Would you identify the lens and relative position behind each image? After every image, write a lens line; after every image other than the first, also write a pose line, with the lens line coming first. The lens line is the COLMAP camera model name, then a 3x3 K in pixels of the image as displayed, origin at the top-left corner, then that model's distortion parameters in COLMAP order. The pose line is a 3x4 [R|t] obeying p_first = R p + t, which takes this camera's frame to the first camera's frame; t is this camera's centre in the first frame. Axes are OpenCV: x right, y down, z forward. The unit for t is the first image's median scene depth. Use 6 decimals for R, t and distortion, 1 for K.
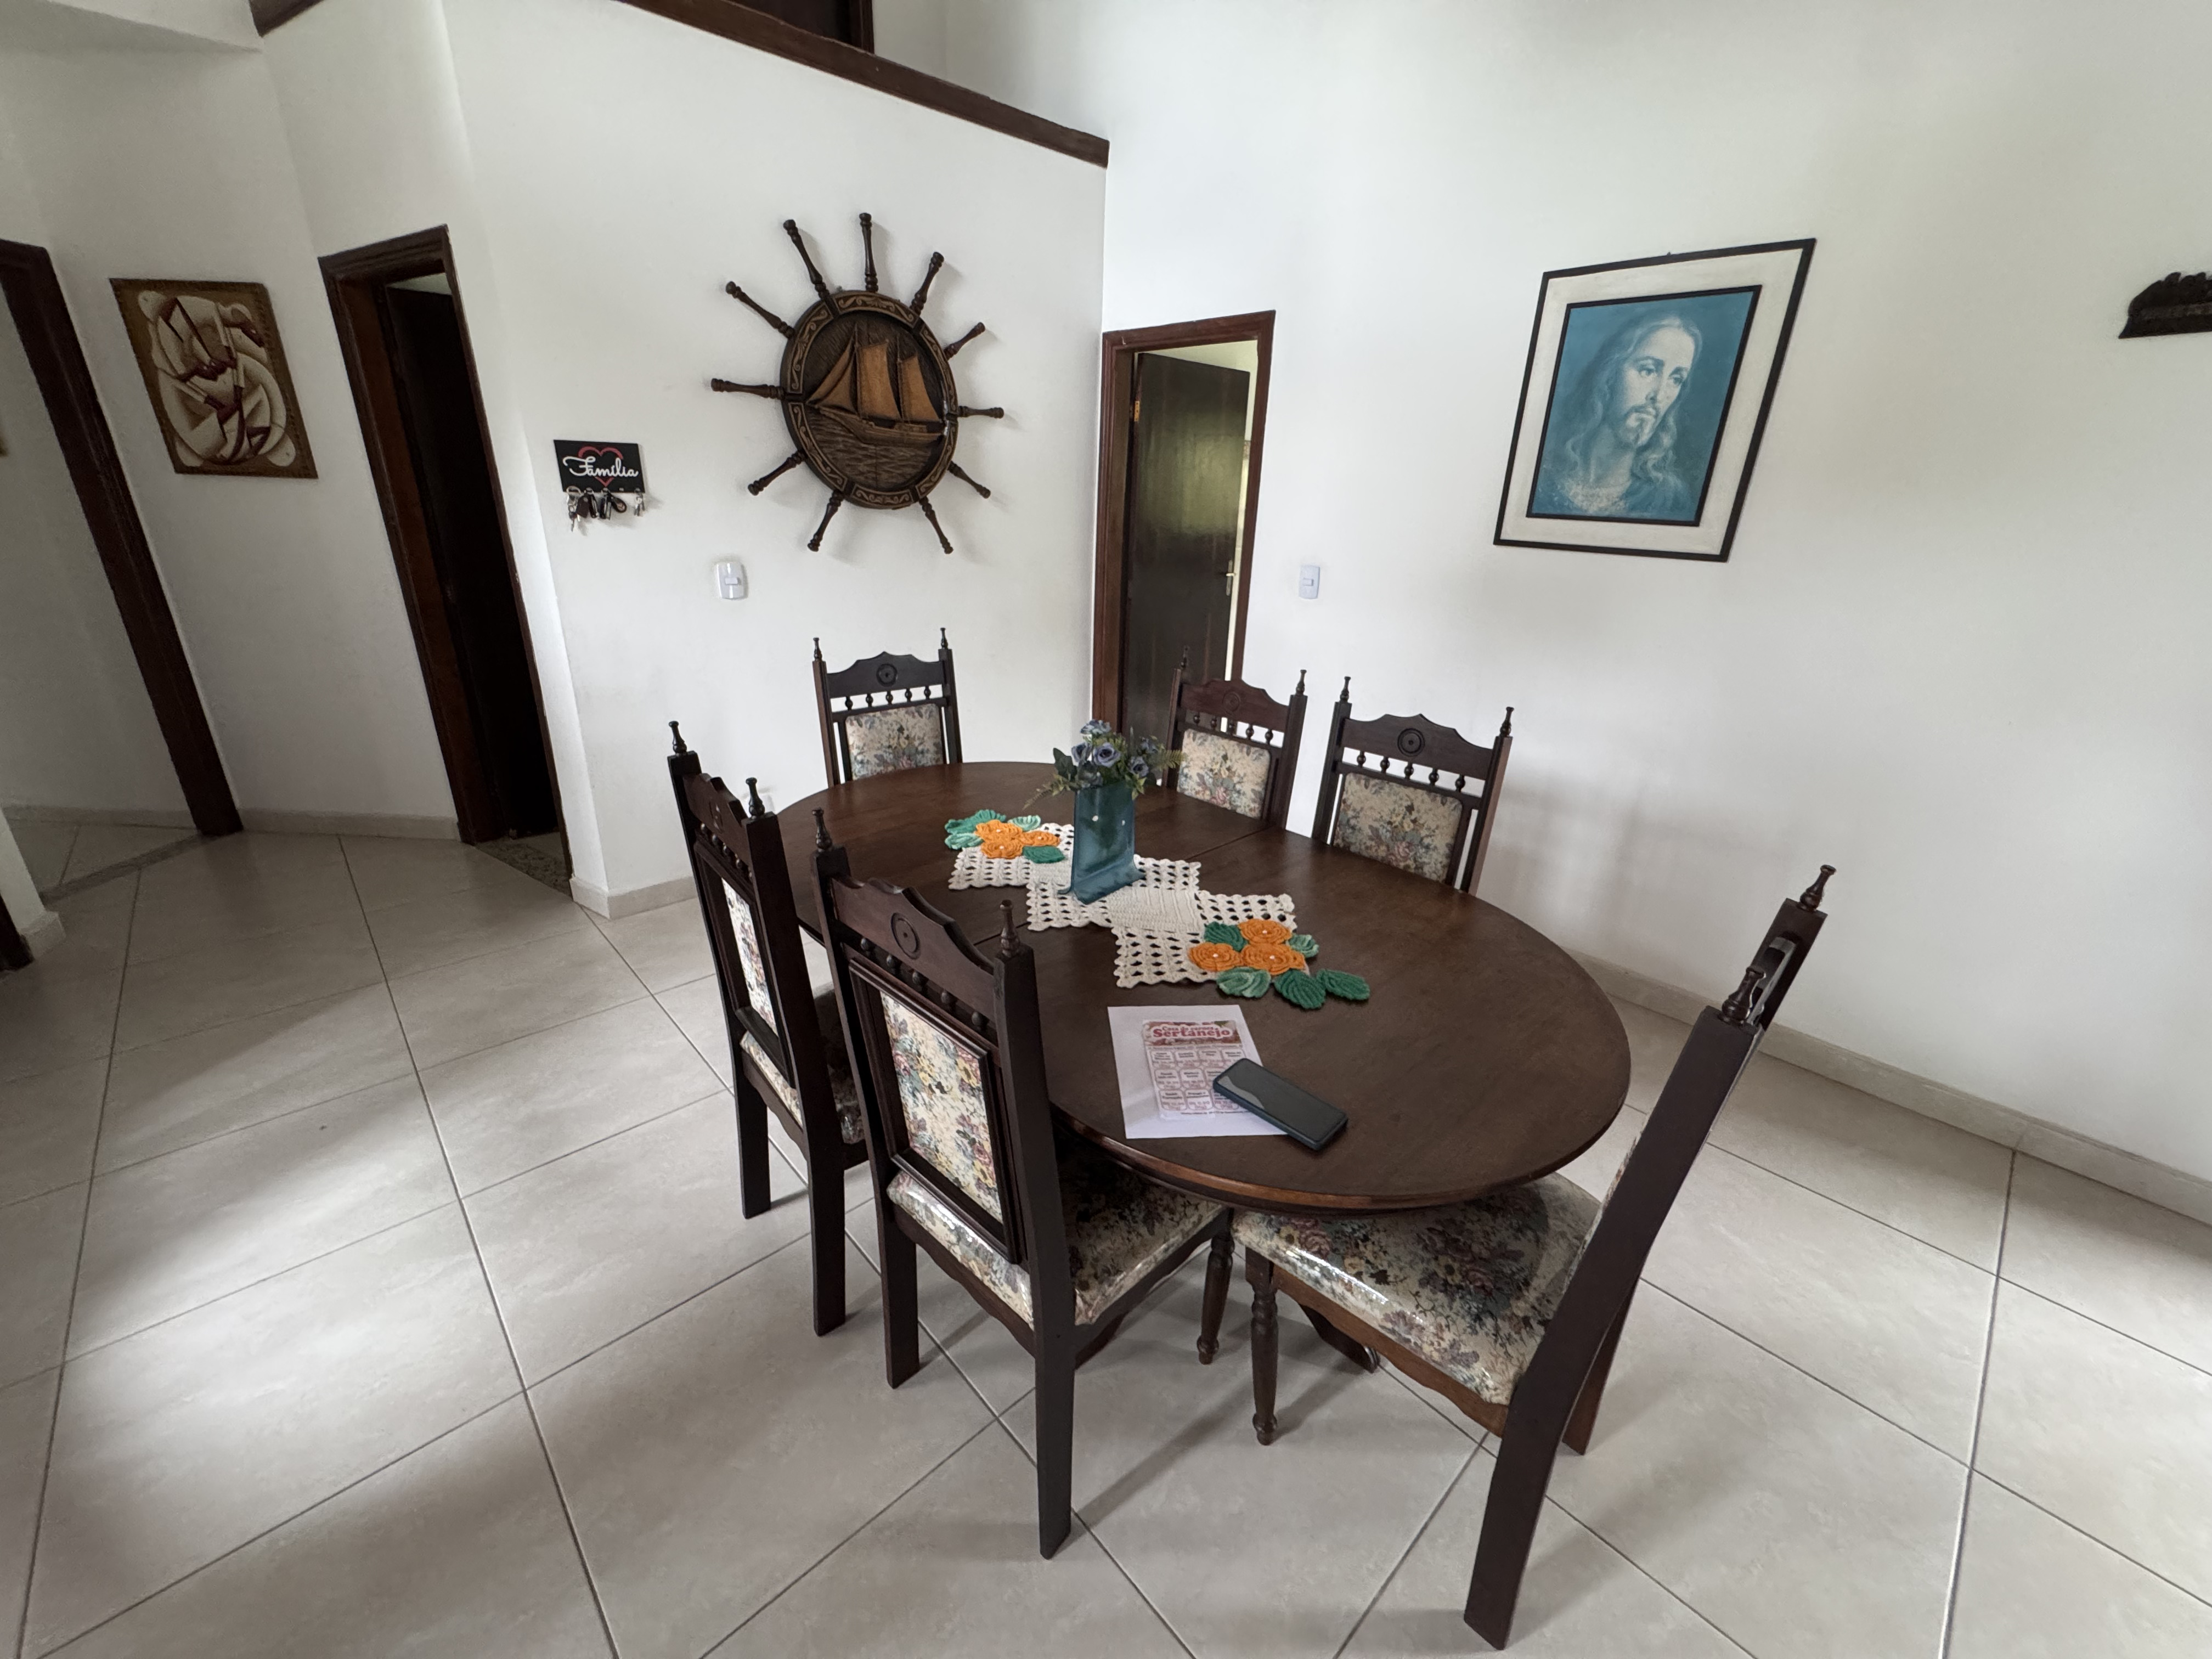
lens RADIAL K [[885.6, 0, 1101.0], [0, 885.6, 827.1], [0, 0, 1]] dist [-0.003129, 0.000186]
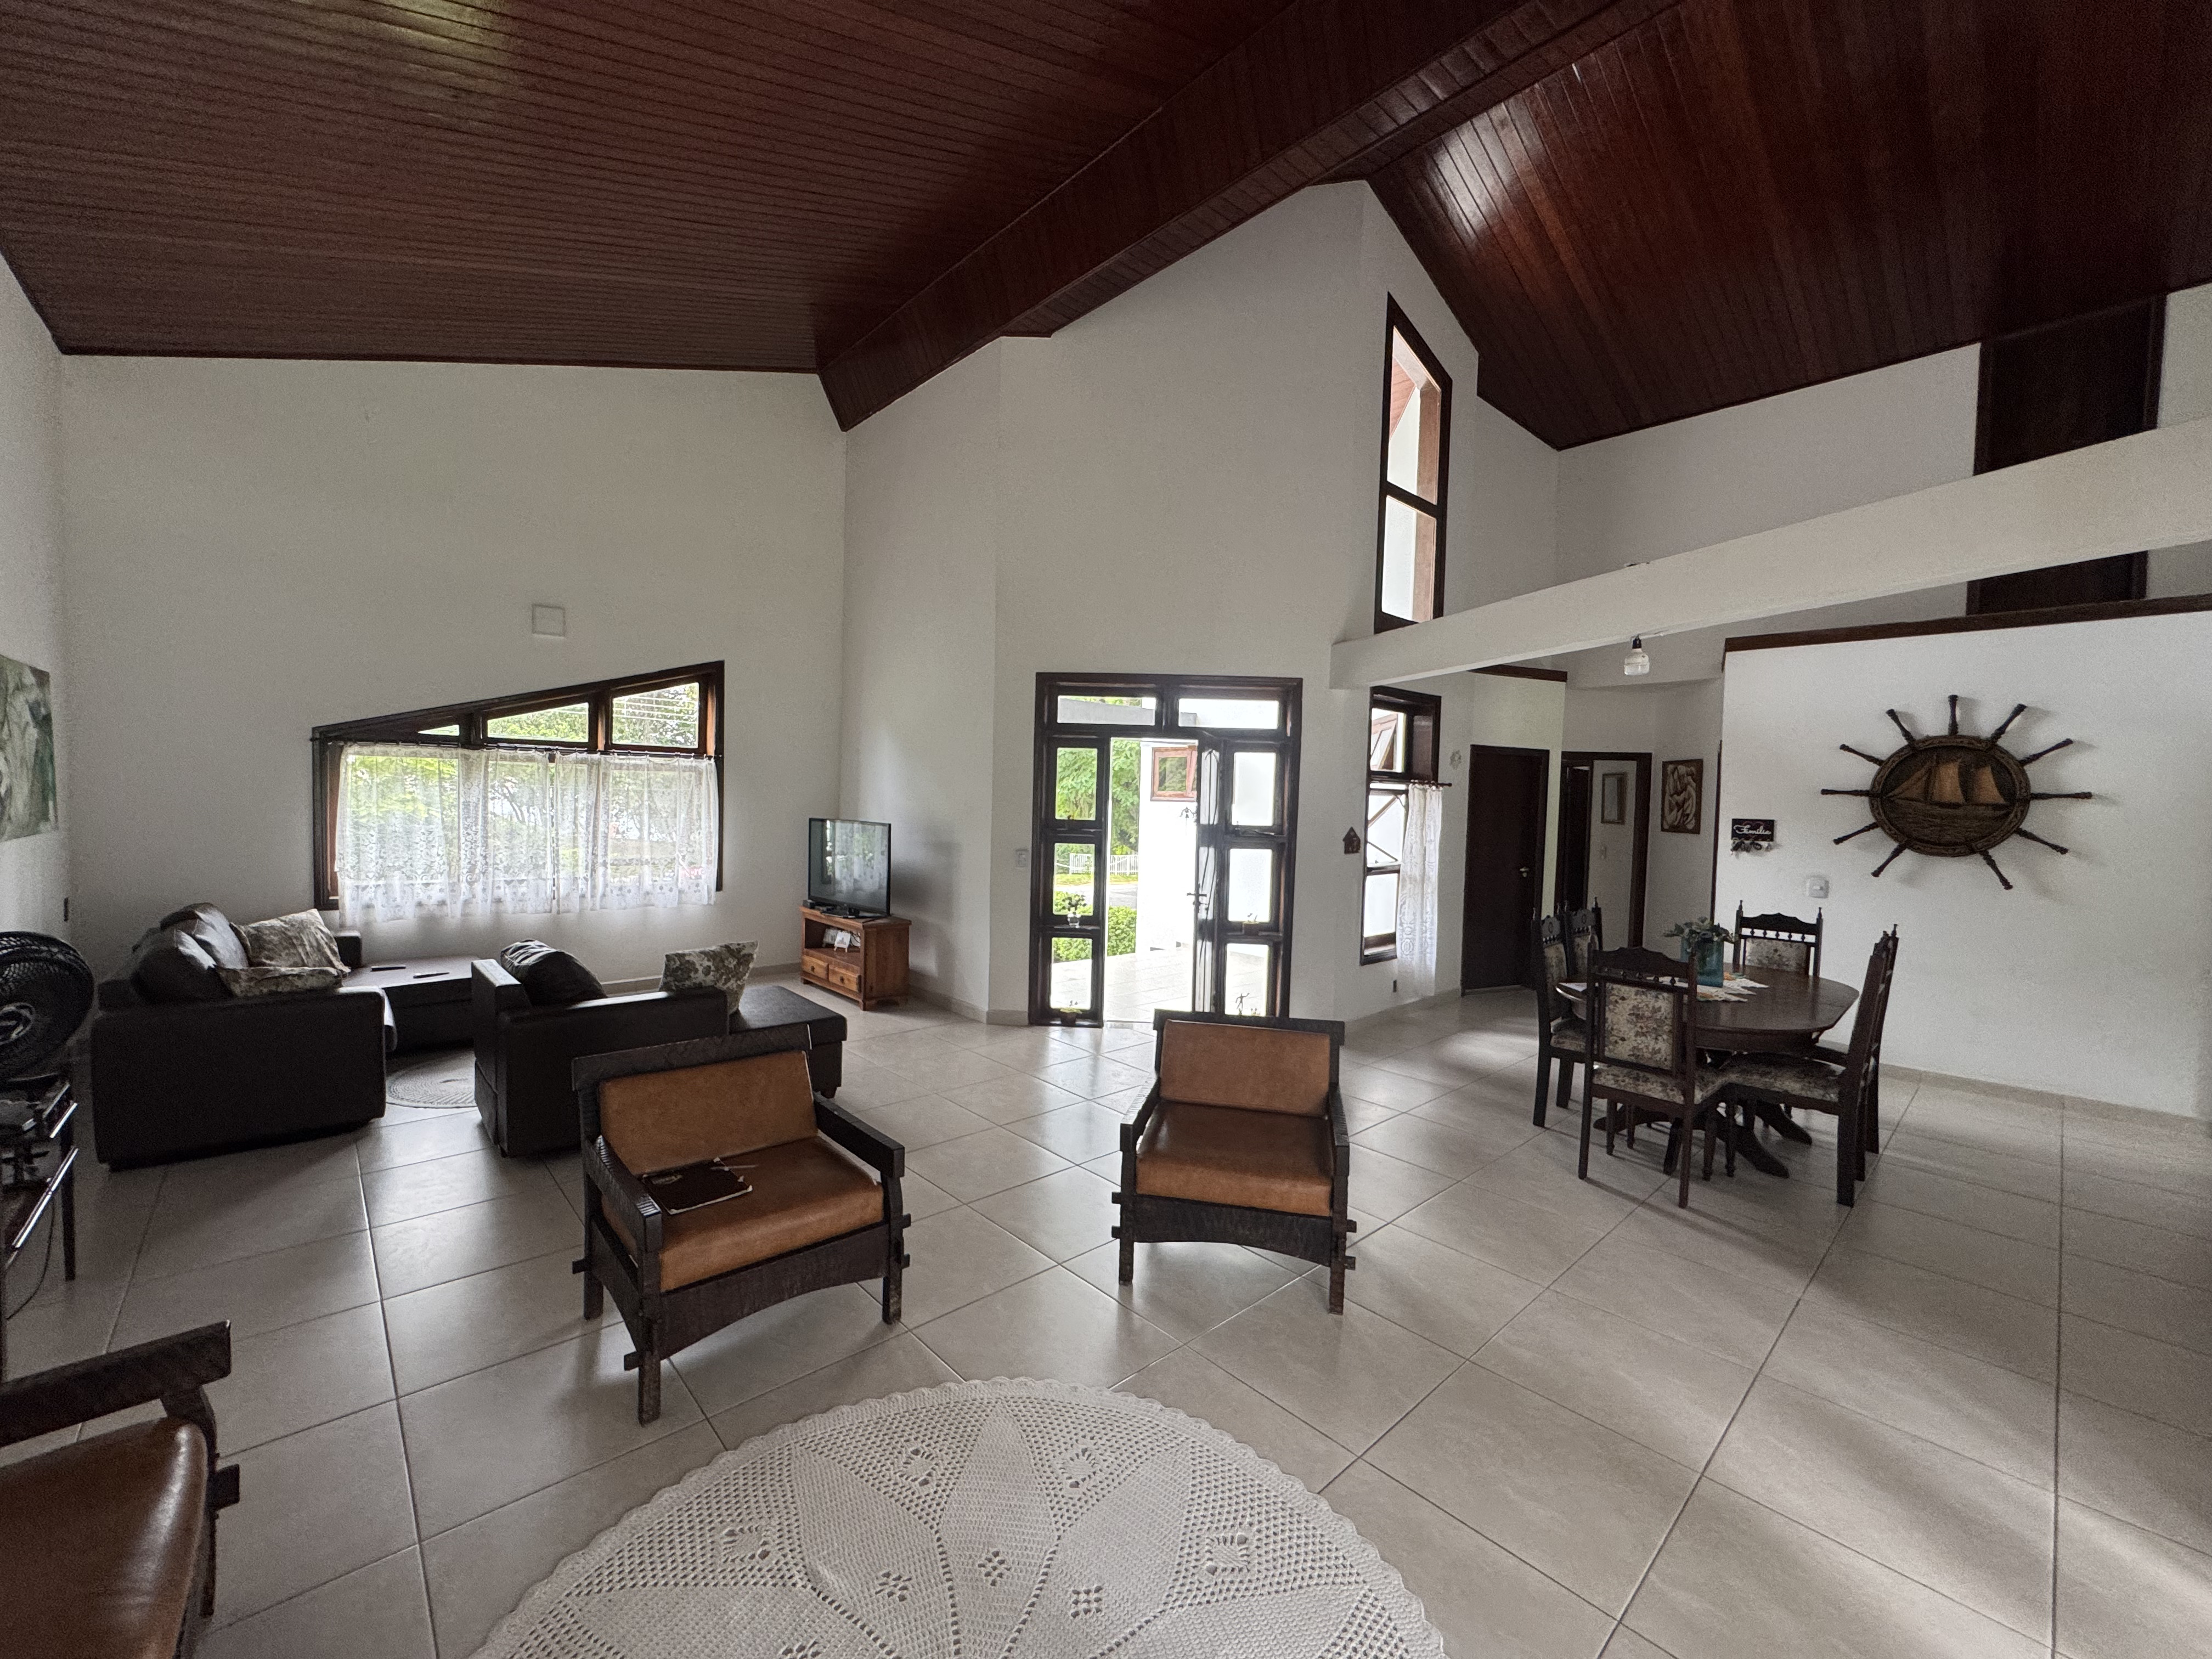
lens RADIAL K [[885.6, 0, 1107.1], [0, 885.6, 827.0], [0, 0, 1]] dist [-0.003129, 0.000186]
pose [[-0.012299, 0.002129, -0.999922, 1.551413], [-0.388776, 0.921307, 0.006743, 0.179847], [0.921250, 0.388829, -0.010503, -0.420189]]
